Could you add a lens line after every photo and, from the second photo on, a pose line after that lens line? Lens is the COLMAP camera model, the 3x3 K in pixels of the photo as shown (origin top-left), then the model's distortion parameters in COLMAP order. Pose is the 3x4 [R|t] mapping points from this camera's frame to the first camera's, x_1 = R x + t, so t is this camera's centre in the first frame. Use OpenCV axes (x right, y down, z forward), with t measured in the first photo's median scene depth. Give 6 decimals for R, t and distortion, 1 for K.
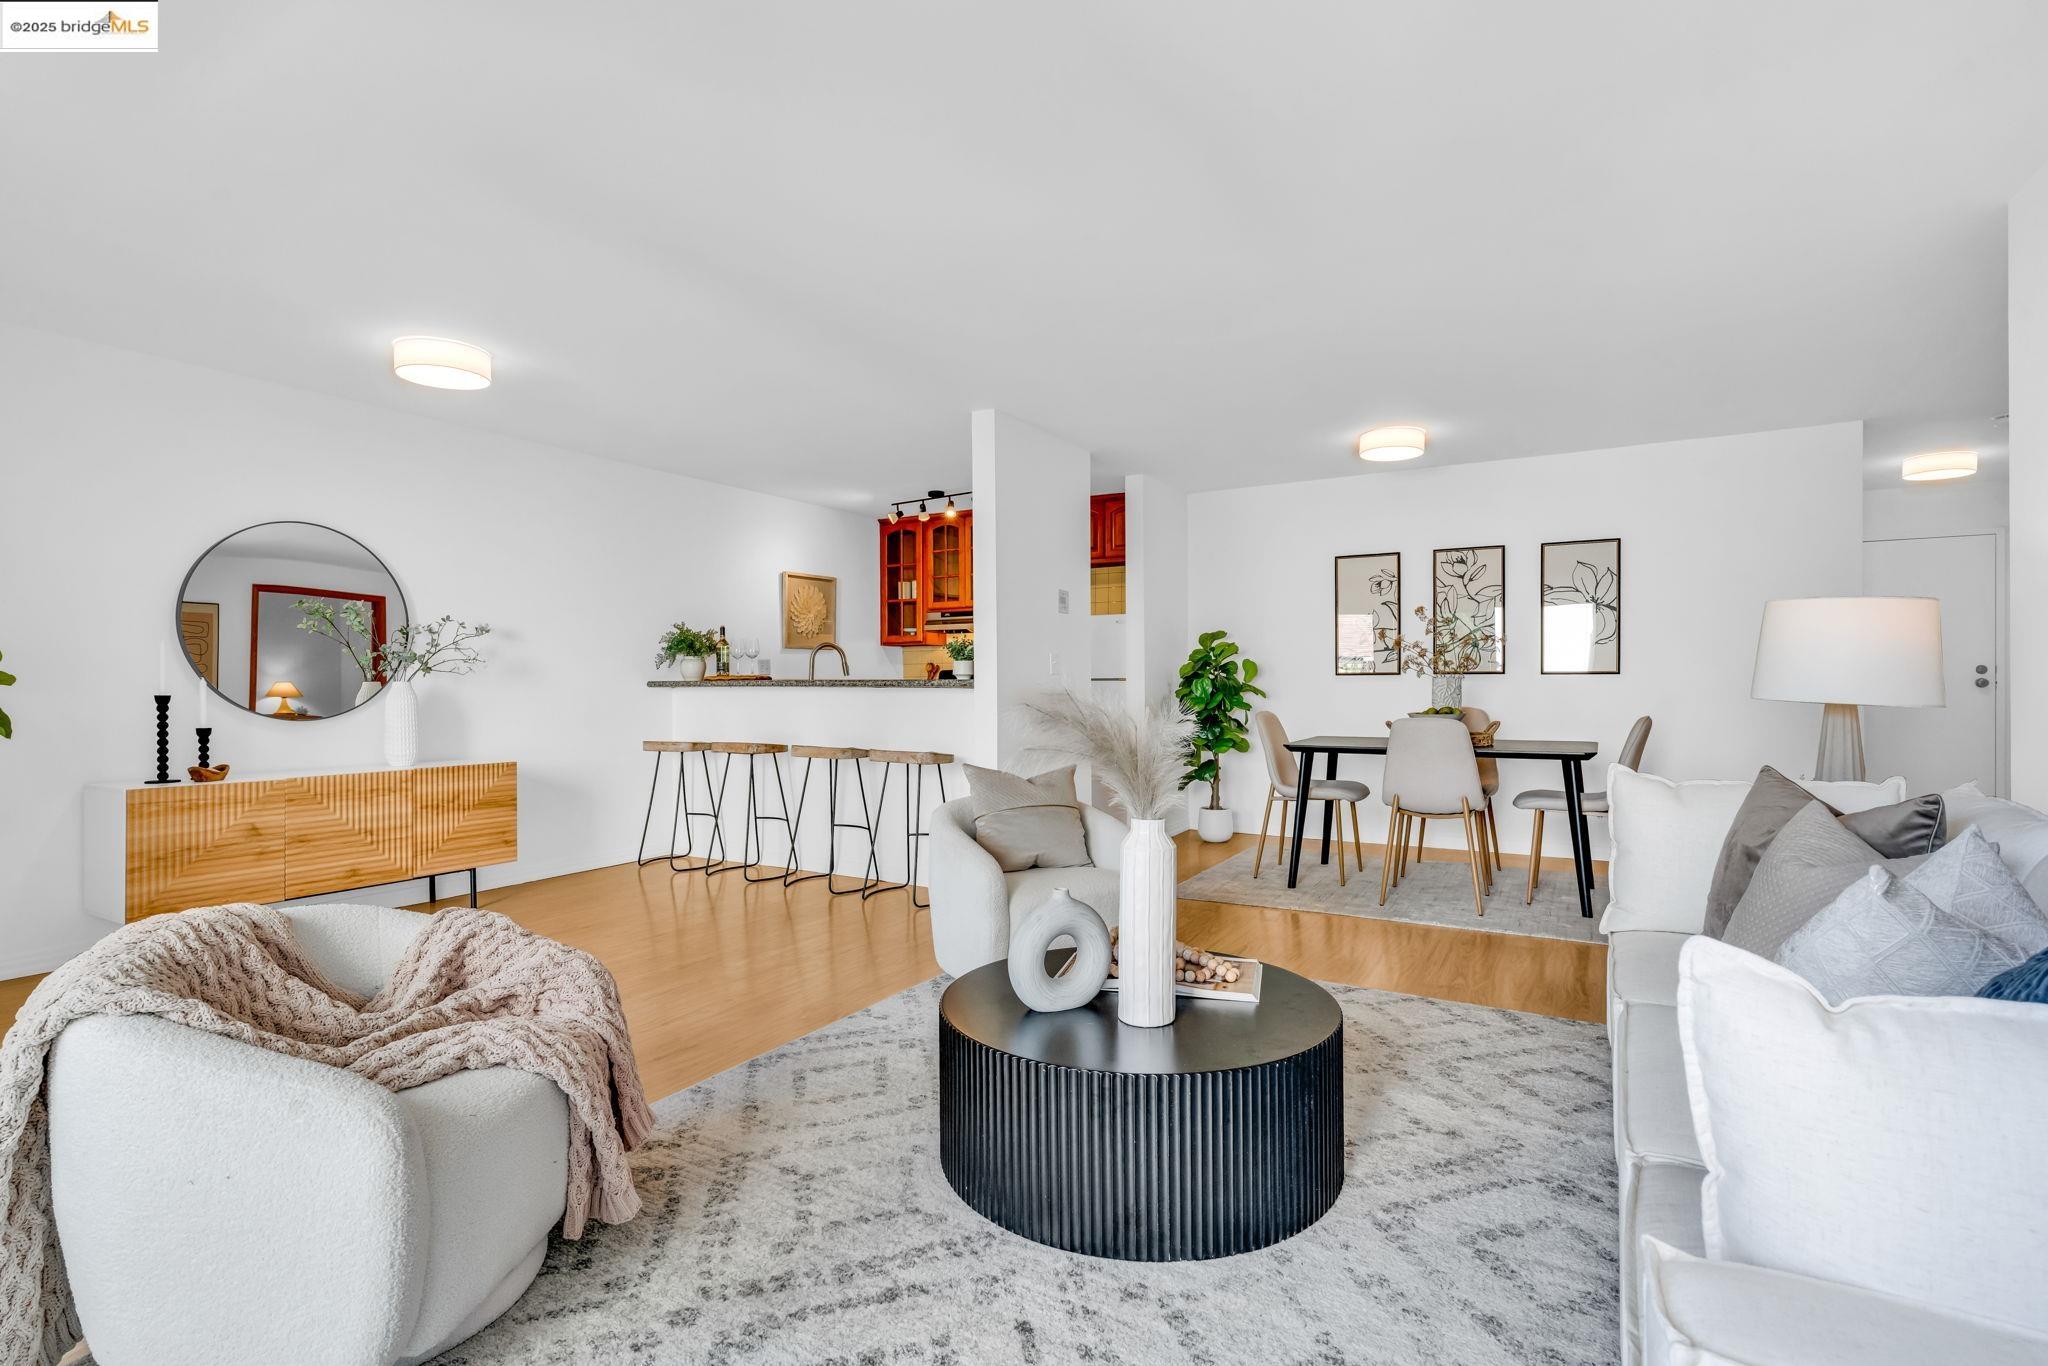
lens RADIAL K [[973.6, 0, 1035.7], [0, 973.6, 704.3], [0, 0, 1]] dist [0.002103, 0.000411]
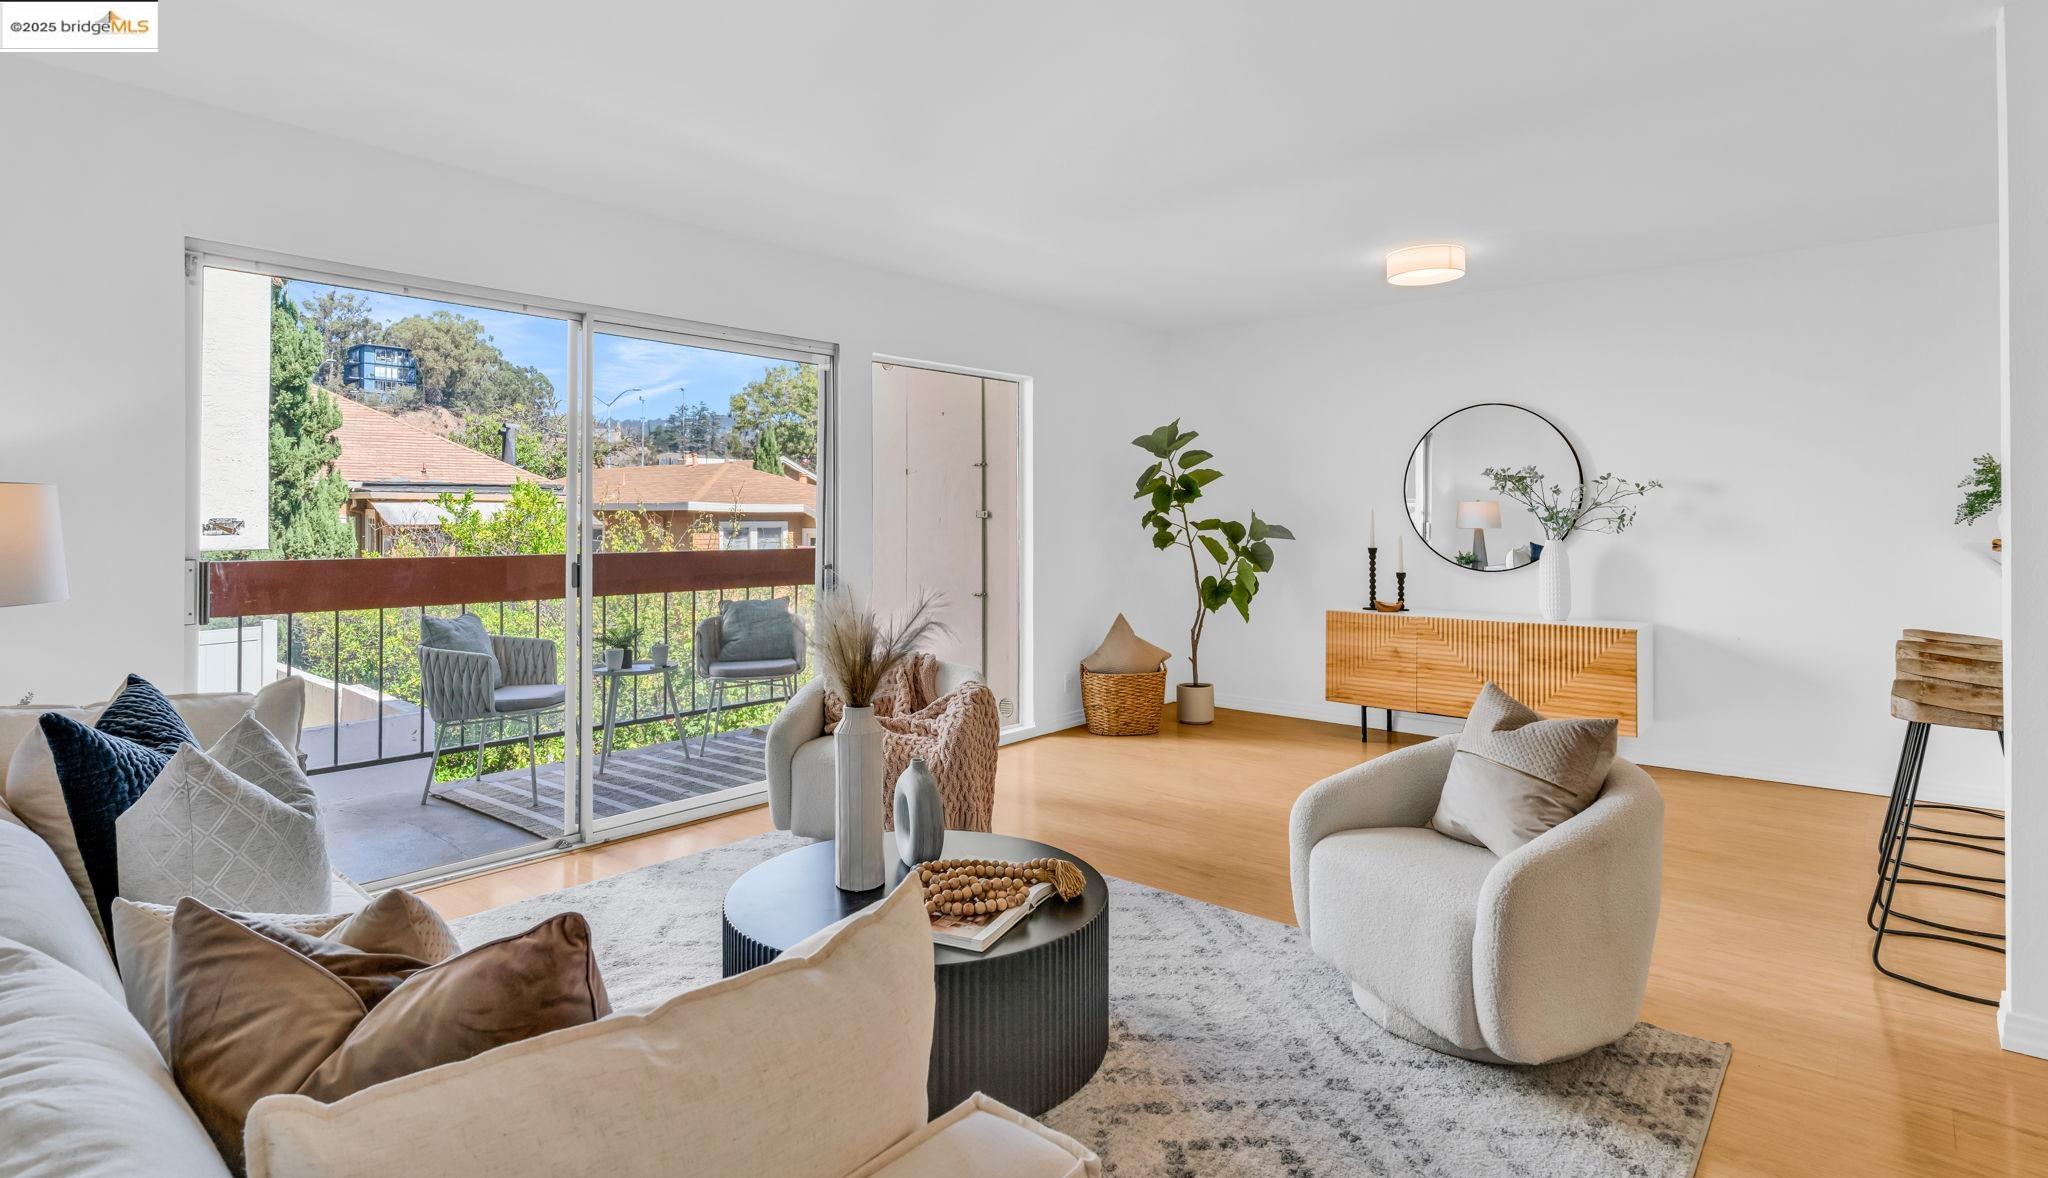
lens RADIAL K [[1027.6, 0, 998.1], [0, 1027.6, 506.5], [0, 0, 1]] dist [0.001618, -0.022369]
pose [[-0.175094, -0.003080, -0.984547, 0.636945], [-0.017601, 0.999845, 0.000003, -0.056506], [0.984394, 0.017330, -0.175121, 0.693833]]
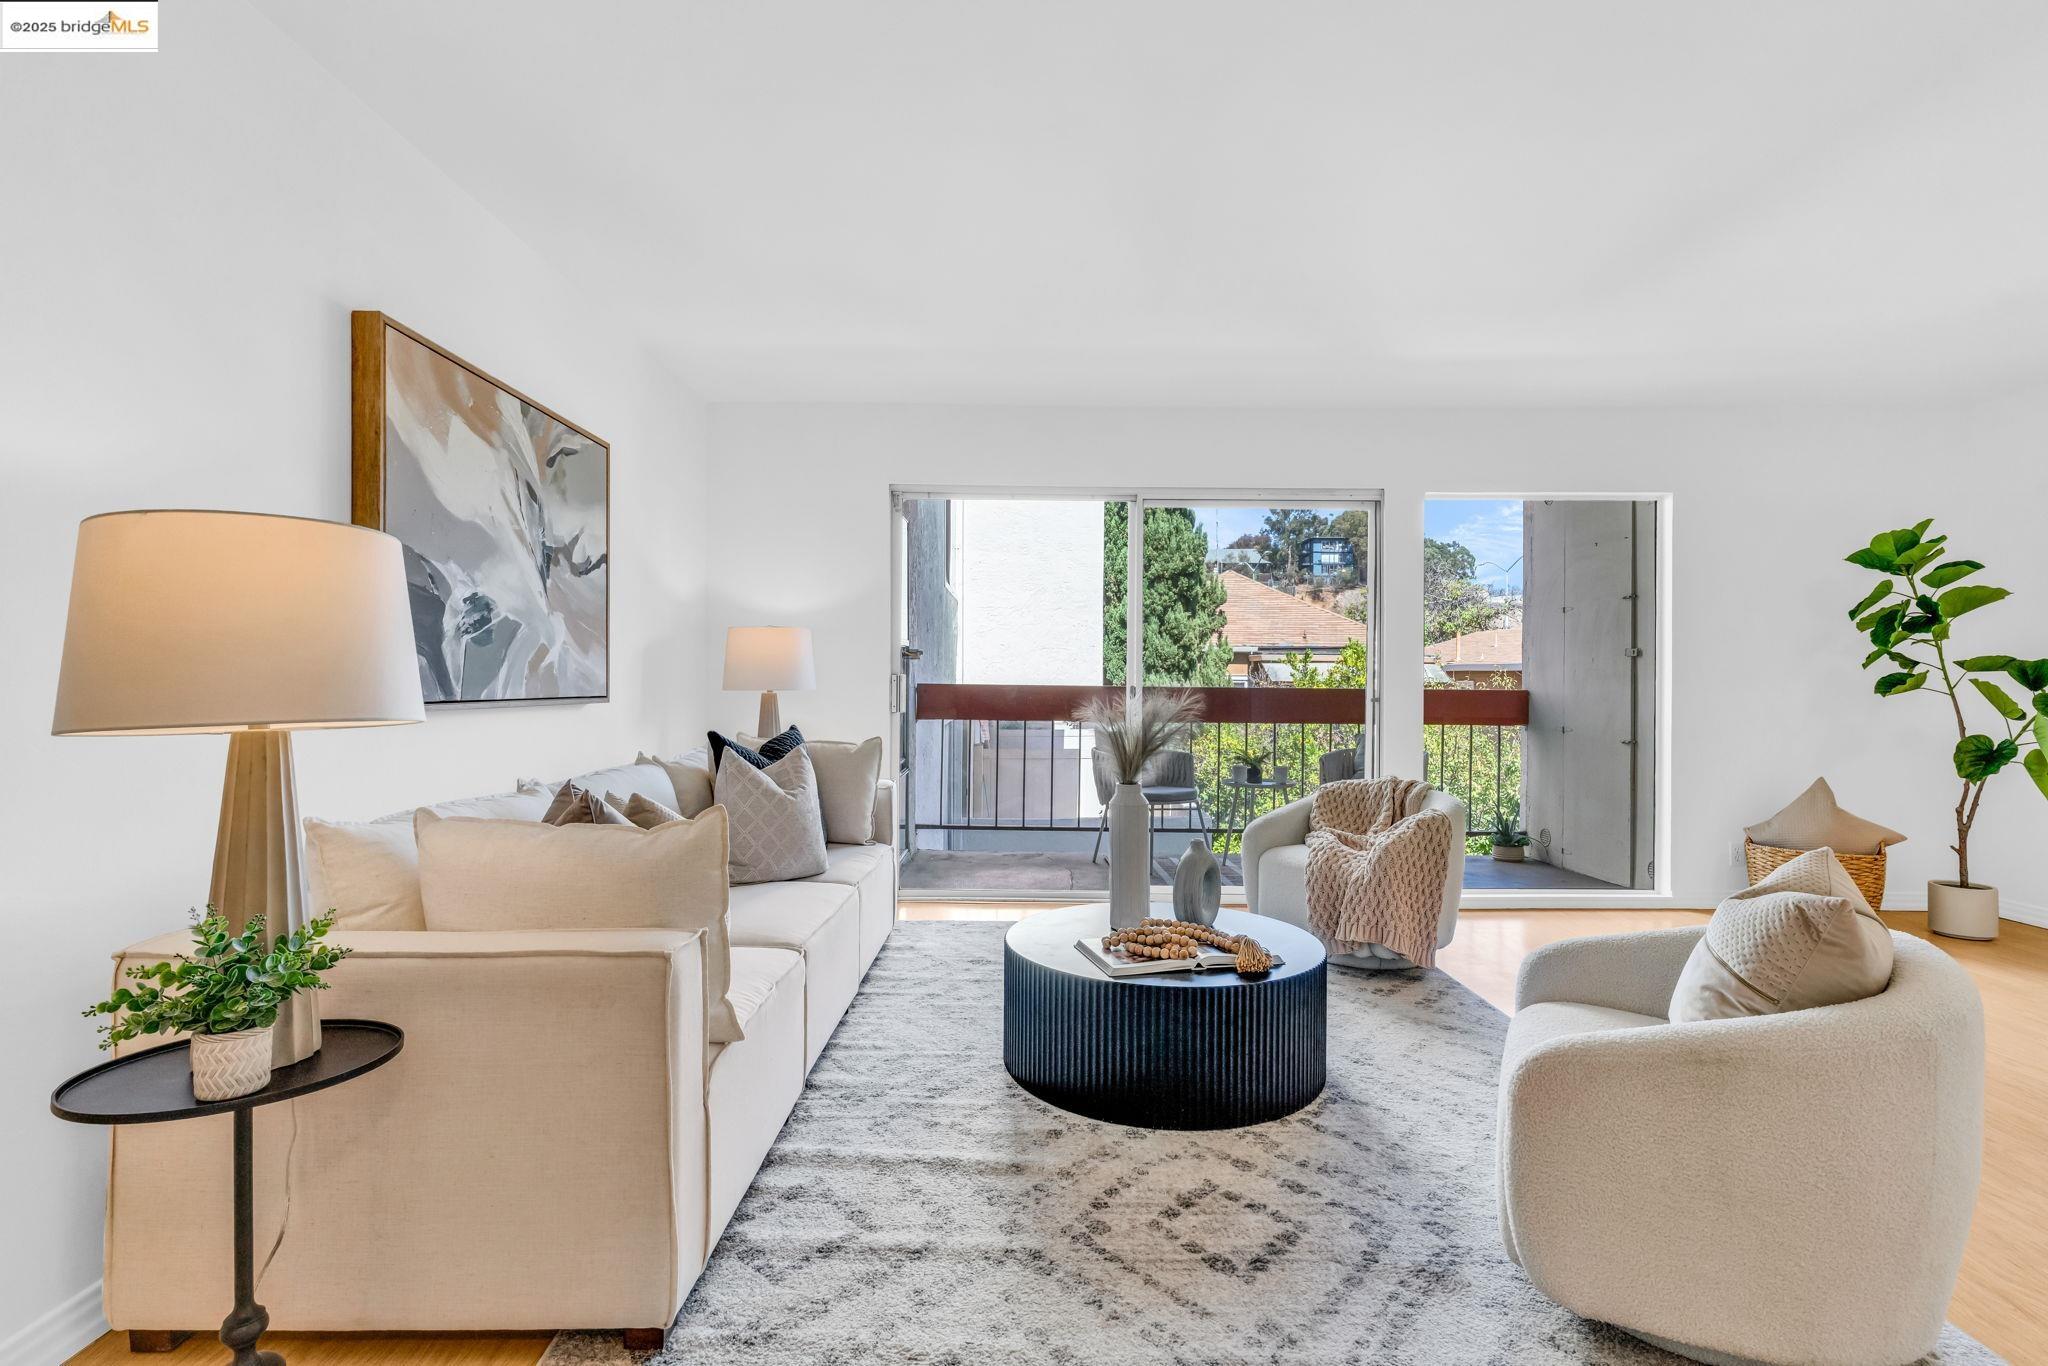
lens RADIAL K [[959.5, 0, 1024.0], [0, 959.5, 683.0], [0, 0, 1]] dist [-0.003552, 0.000666]
pose [[-0.855831, 0.002773, -0.517248, 0.481221], [-0.012043, 0.999608, 0.025283, -0.028149], [0.517115, 0.027867, -0.855462, 1.073324]]
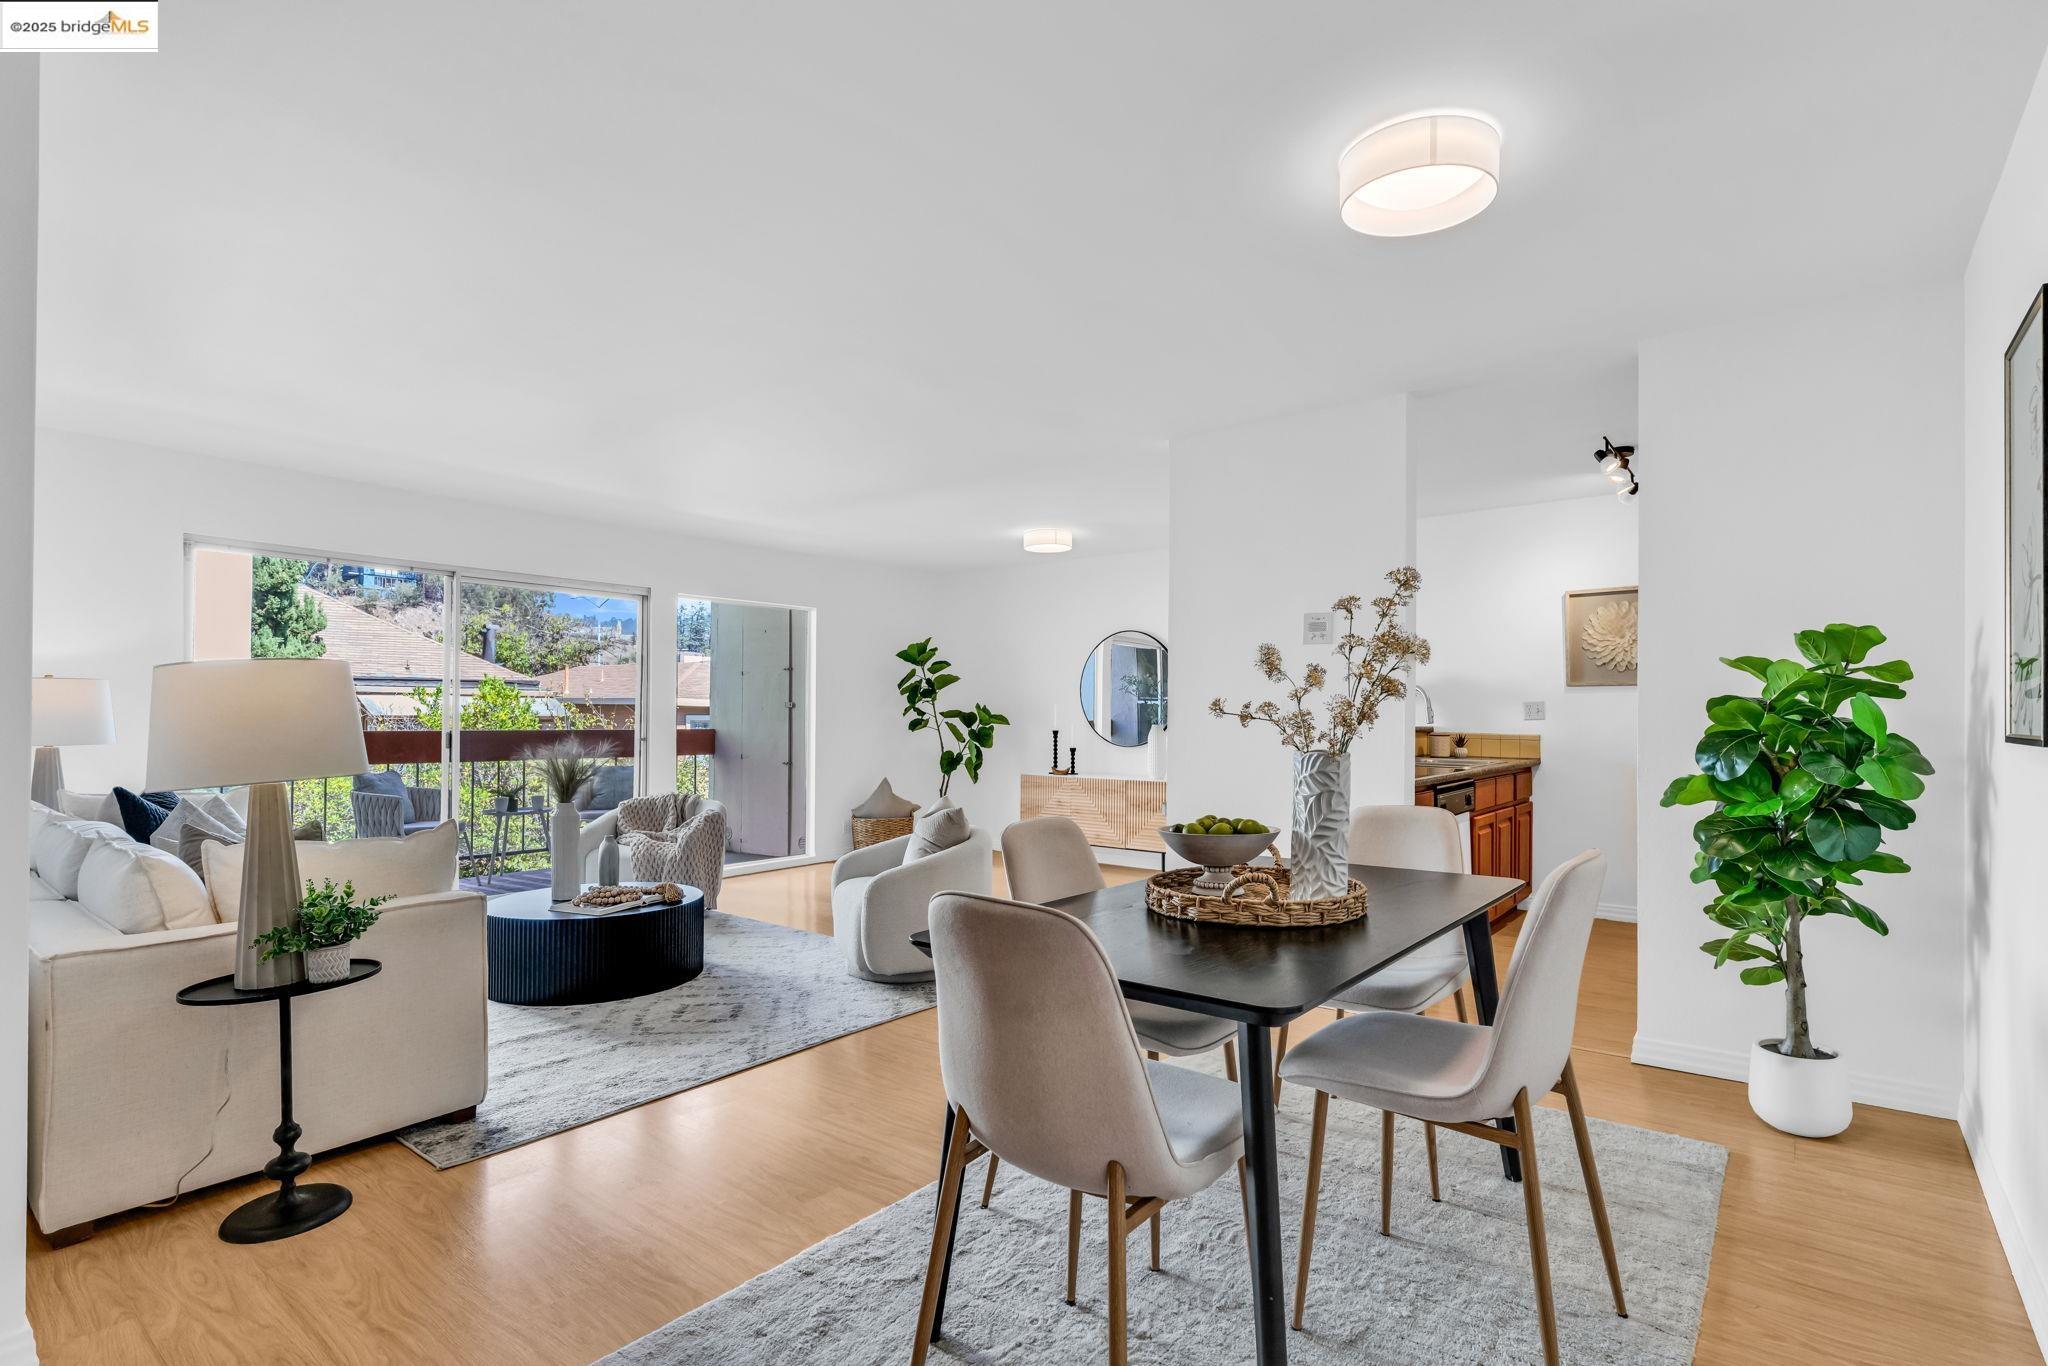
lens RADIAL K [[973.6, 0, 1035.7], [0, 973.6, 704.3], [0, 0, 1]] dist [0.002103, 0.000411]
pose [[-0.126063, -0.004117, -0.992014, 1.057562], [-0.024002, 0.999711, -0.001099, -0.056994], [0.991732, 0.023672, -0.126126, 1.158836]]
